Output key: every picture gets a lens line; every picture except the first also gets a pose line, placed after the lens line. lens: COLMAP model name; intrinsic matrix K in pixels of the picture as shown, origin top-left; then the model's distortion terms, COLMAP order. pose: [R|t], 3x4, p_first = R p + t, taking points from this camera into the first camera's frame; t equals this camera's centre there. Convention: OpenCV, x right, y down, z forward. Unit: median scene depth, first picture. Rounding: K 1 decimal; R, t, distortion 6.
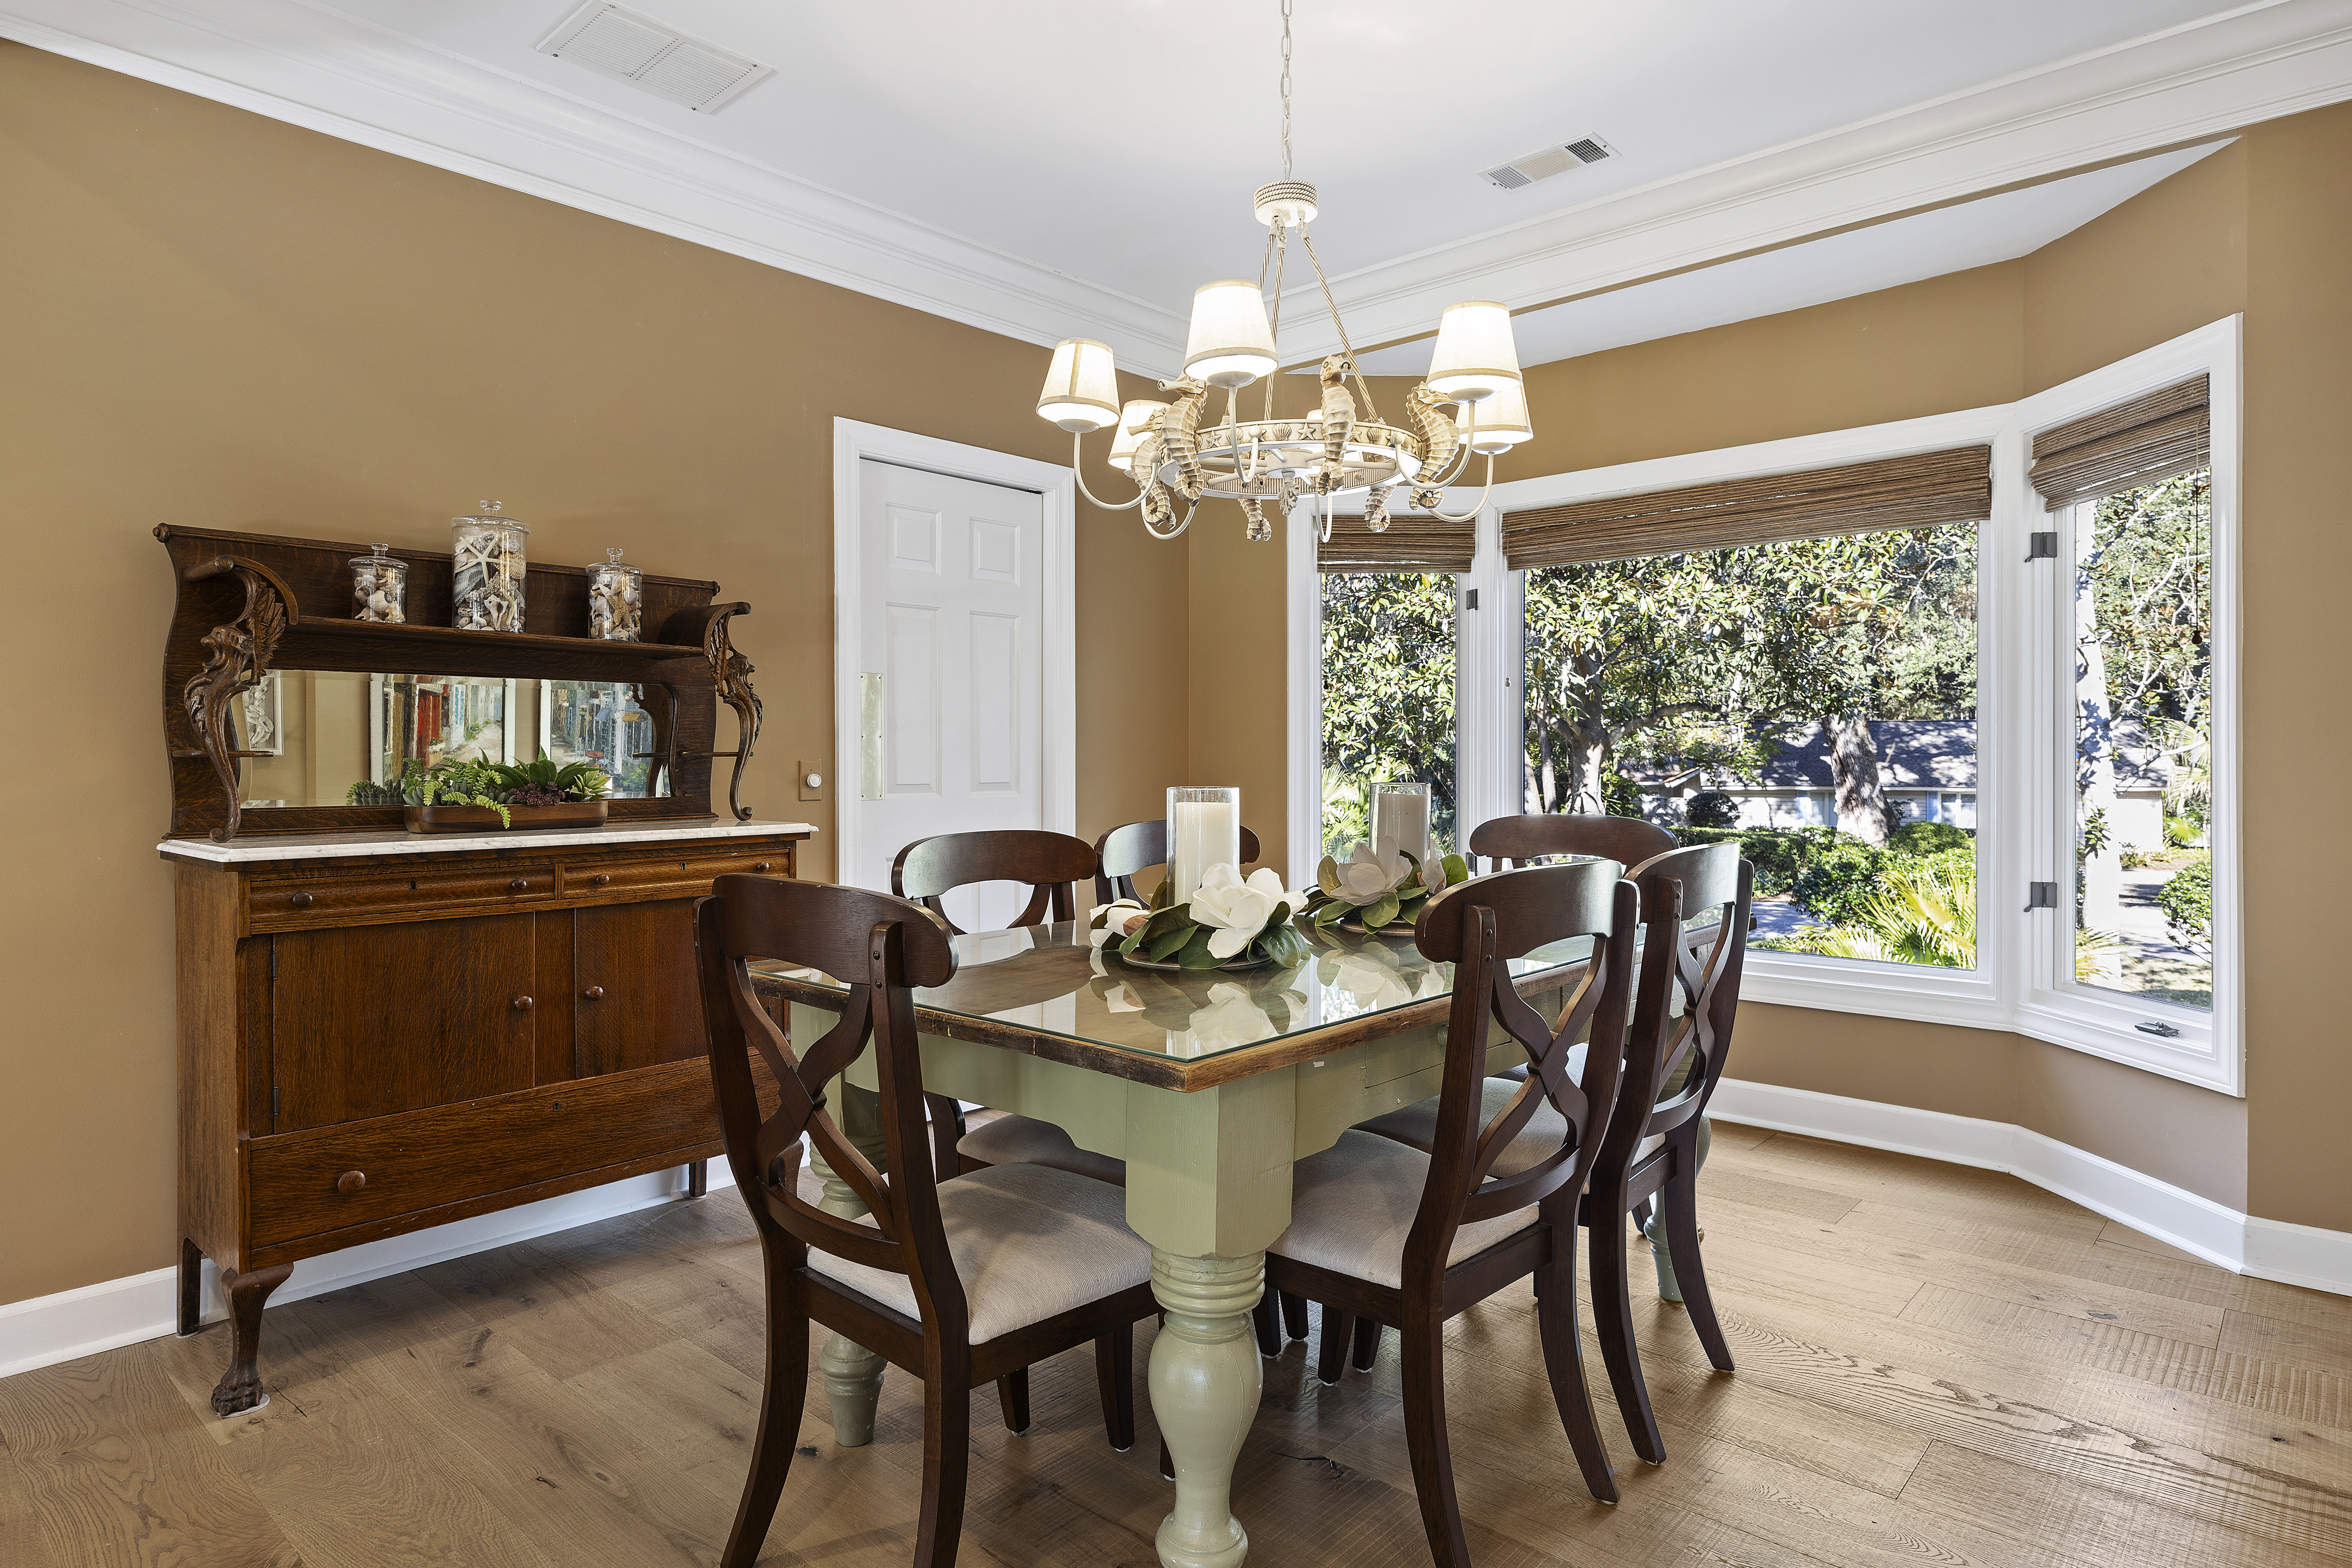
lens RADIAL K [[1286.4, 0, 1102.2], [0, 1286.4, 752.4], [0, 0, 1]] dist [-0.006986, -0.001948]
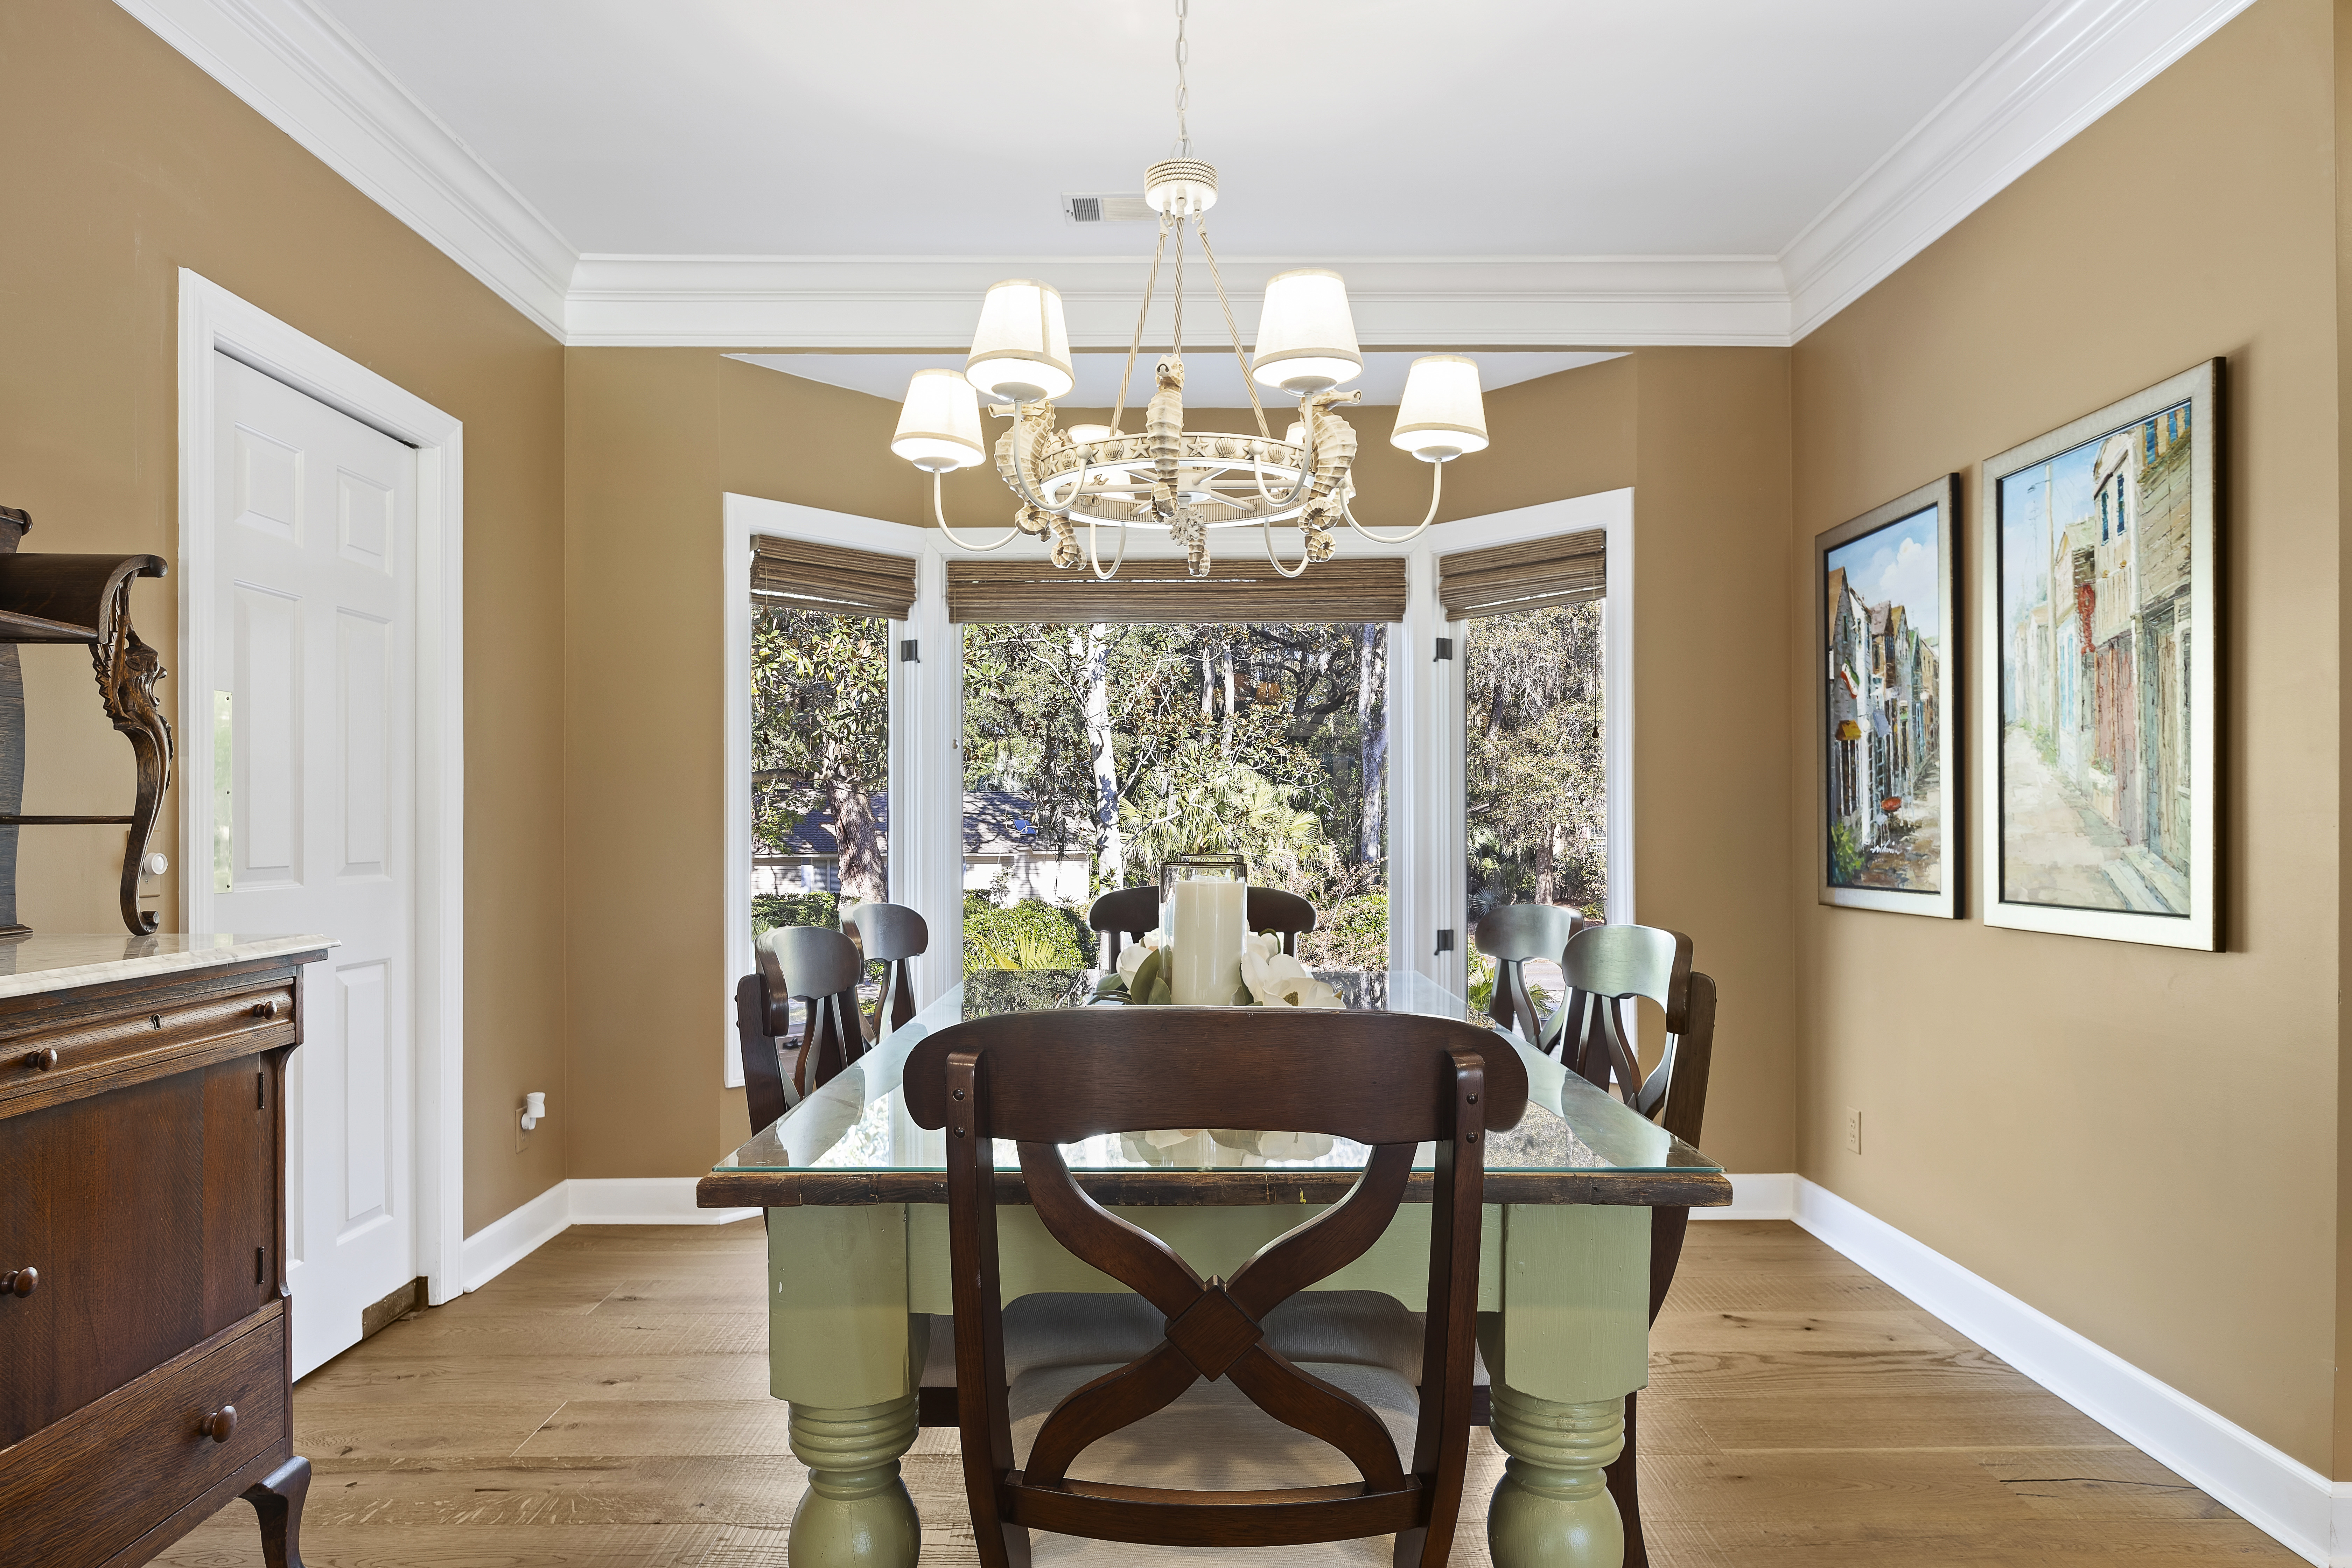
lens RADIAL K [[1401.0, 0, 1167.3], [0, 1401.0, 804.0], [0, 0, 1]] dist [0.006278, -0.005673]
pose [[0.732886, 0.010376, 0.680273, -0.347904], [-0.002614, 0.999919, -0.012435, 0.001081], [-0.680347, 0.007335, 0.732854, 0.213211]]
